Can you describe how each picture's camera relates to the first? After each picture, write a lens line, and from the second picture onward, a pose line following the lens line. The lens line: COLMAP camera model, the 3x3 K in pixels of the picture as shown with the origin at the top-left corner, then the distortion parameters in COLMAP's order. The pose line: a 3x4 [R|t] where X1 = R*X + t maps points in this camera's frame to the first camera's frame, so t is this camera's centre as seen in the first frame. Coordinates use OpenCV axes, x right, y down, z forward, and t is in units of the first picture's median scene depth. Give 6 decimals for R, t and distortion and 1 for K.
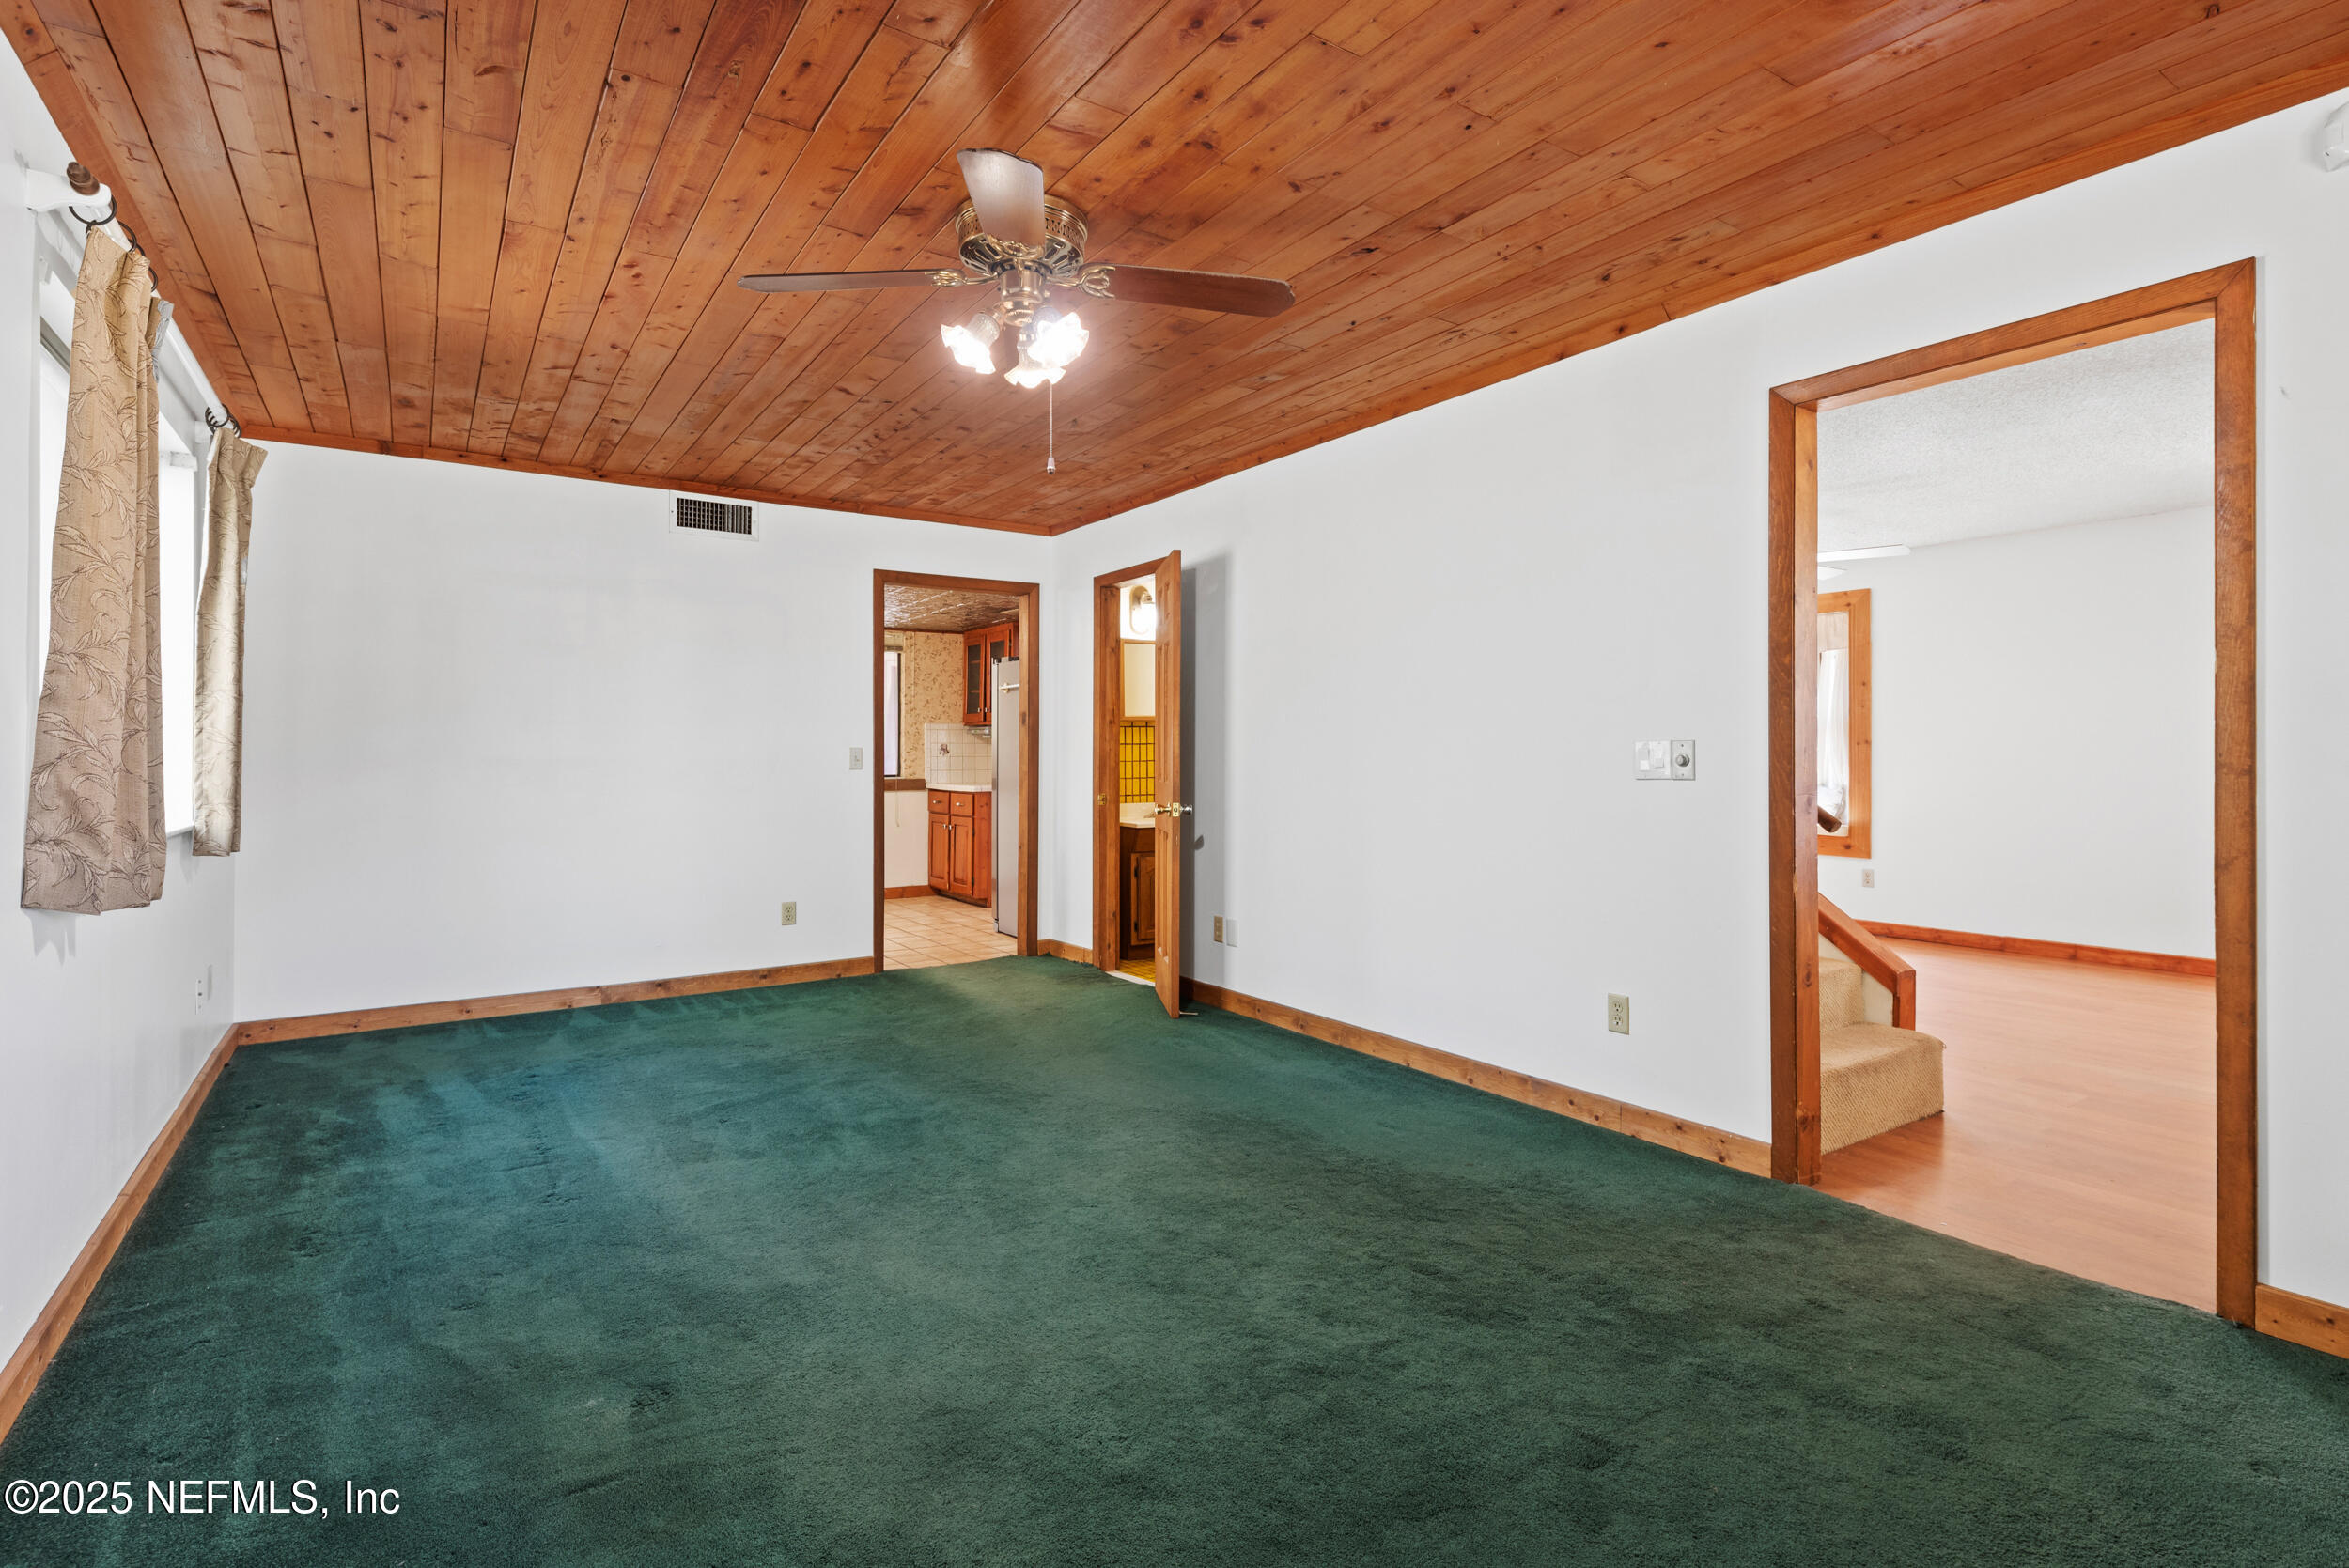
lens RADIAL K [[969.3, 0, 1160.0], [0, 969.3, 754.9], [0, 0, 1]] dist [0.011470, -0.007793]
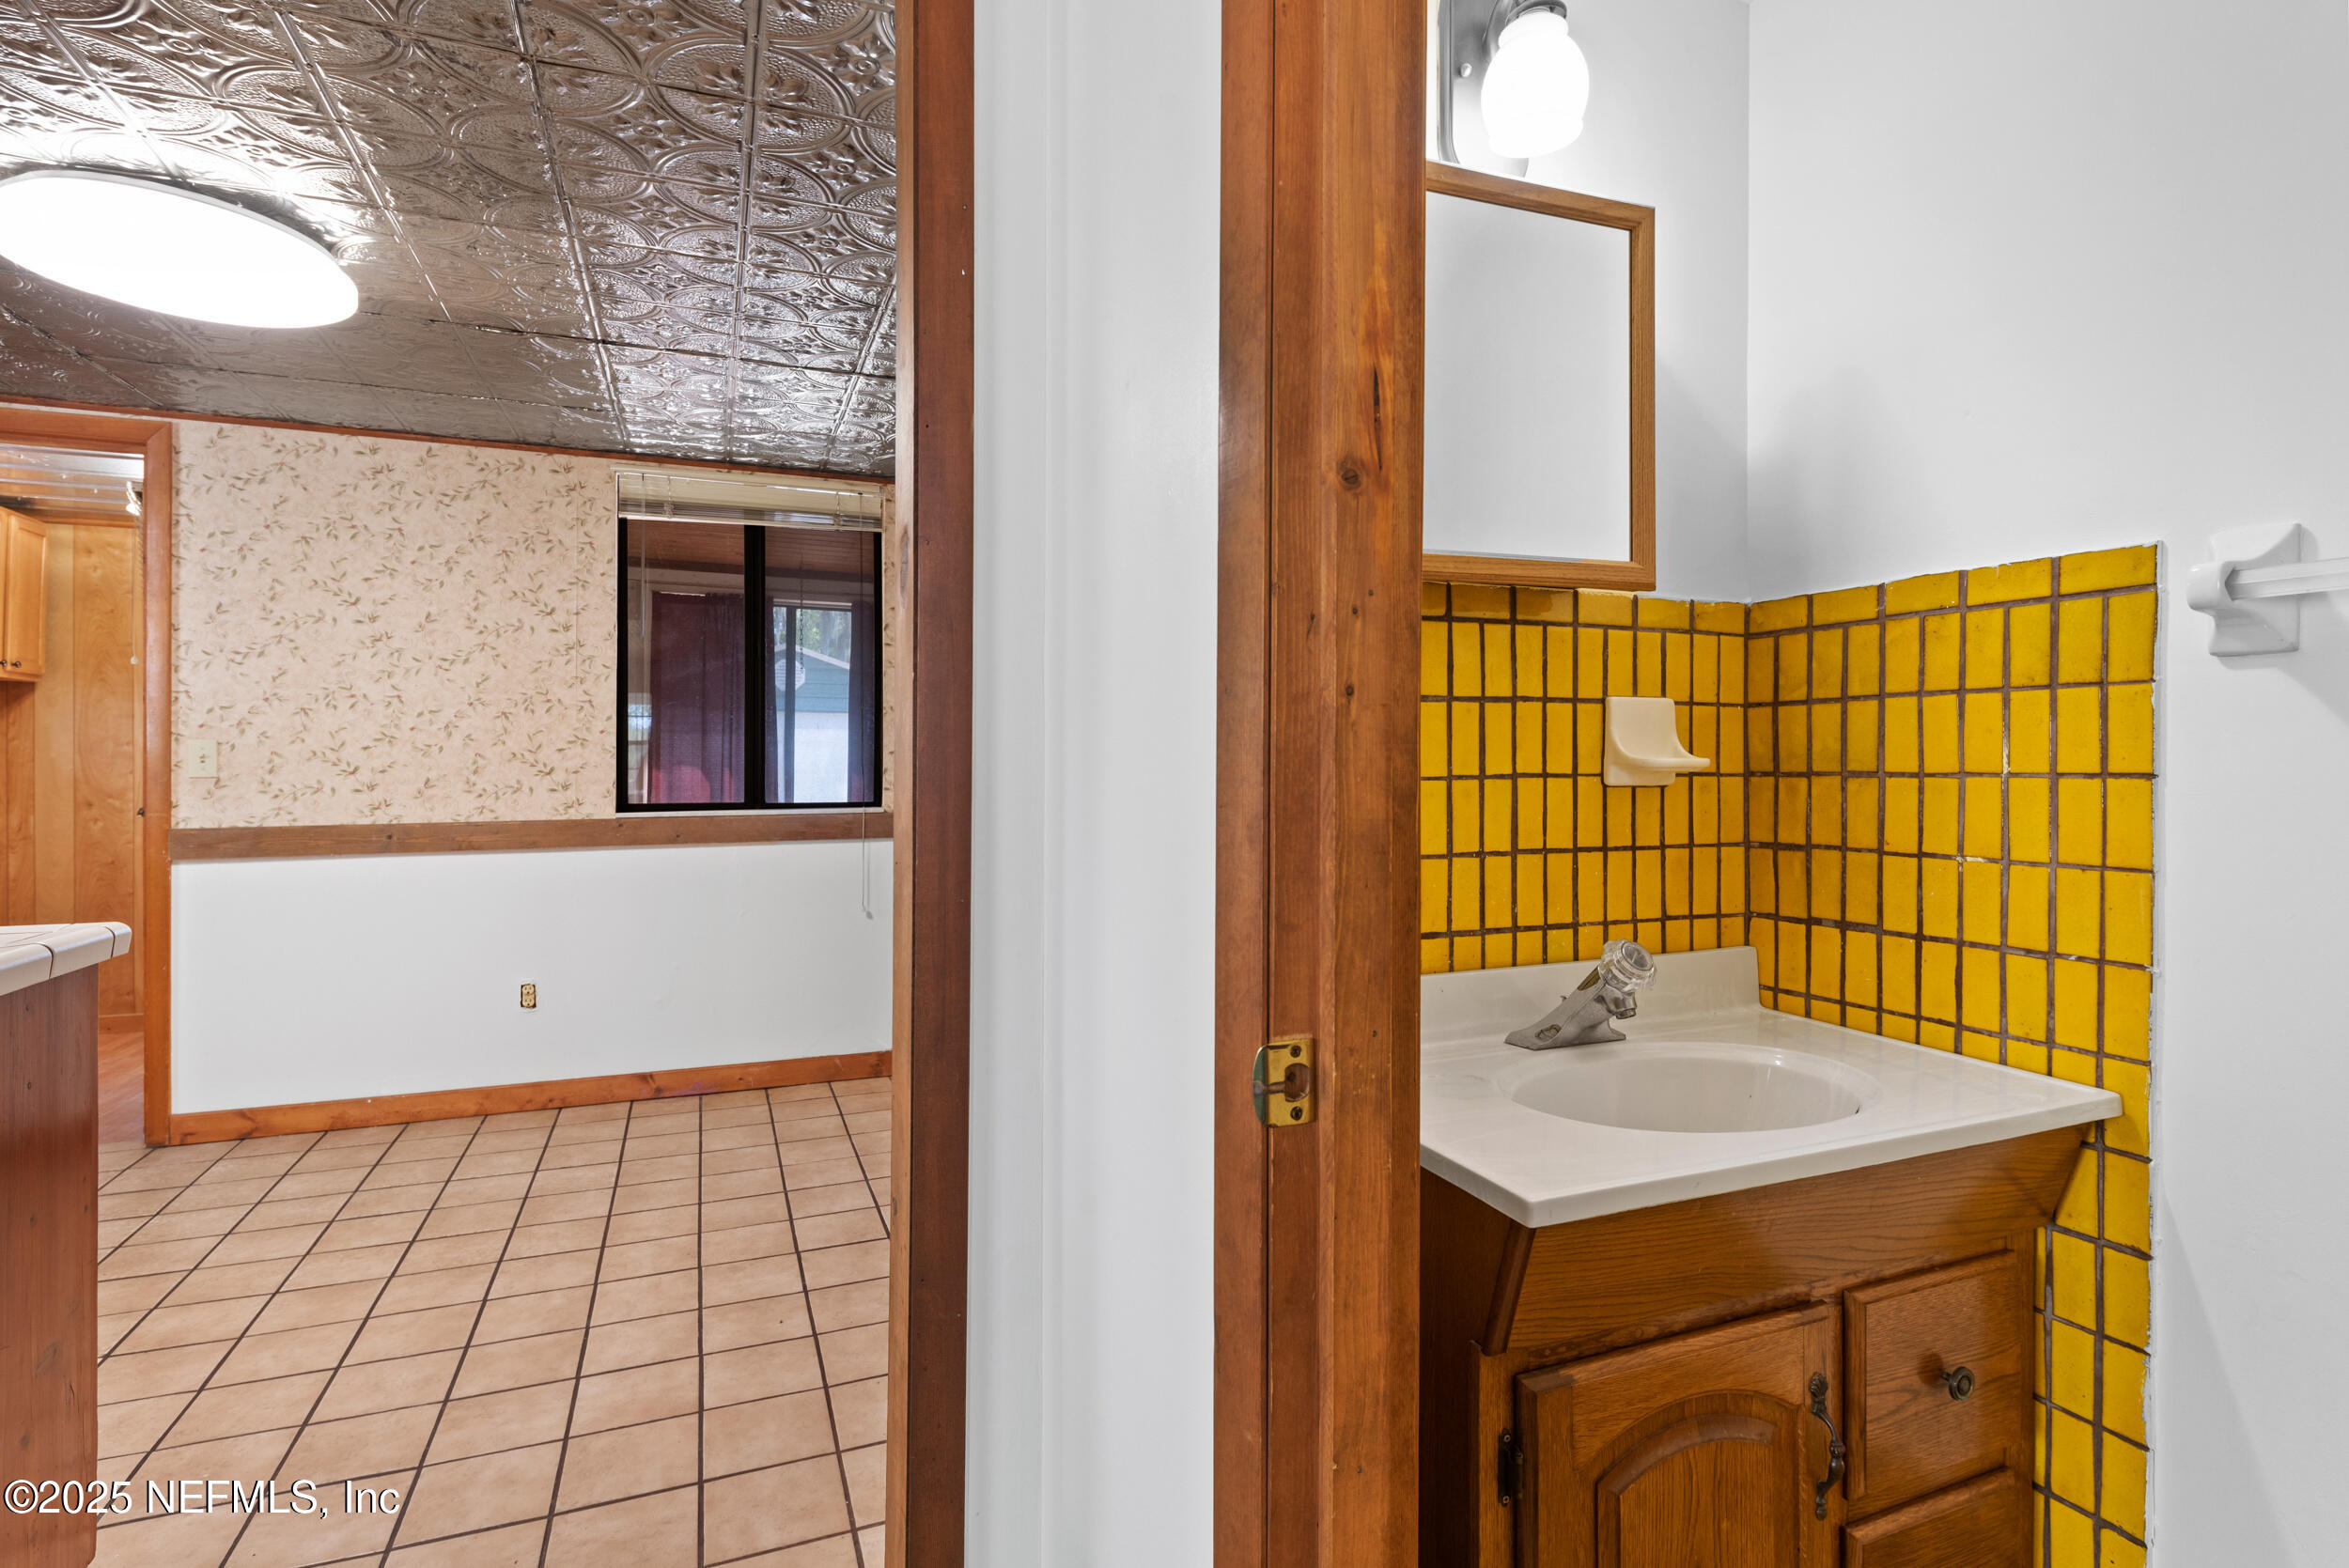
lens RADIAL K [[969.3, 0, 1160.0], [0, 969.3, 754.9], [0, 0, 1]] dist [0.011470, -0.007793]
pose [[0.973020, 0.001585, -0.230716, -0.043845], [-0.000726, 0.999992, 0.003807, 0.000899], [0.230720, -0.003537, 0.973014, 0.830126]]
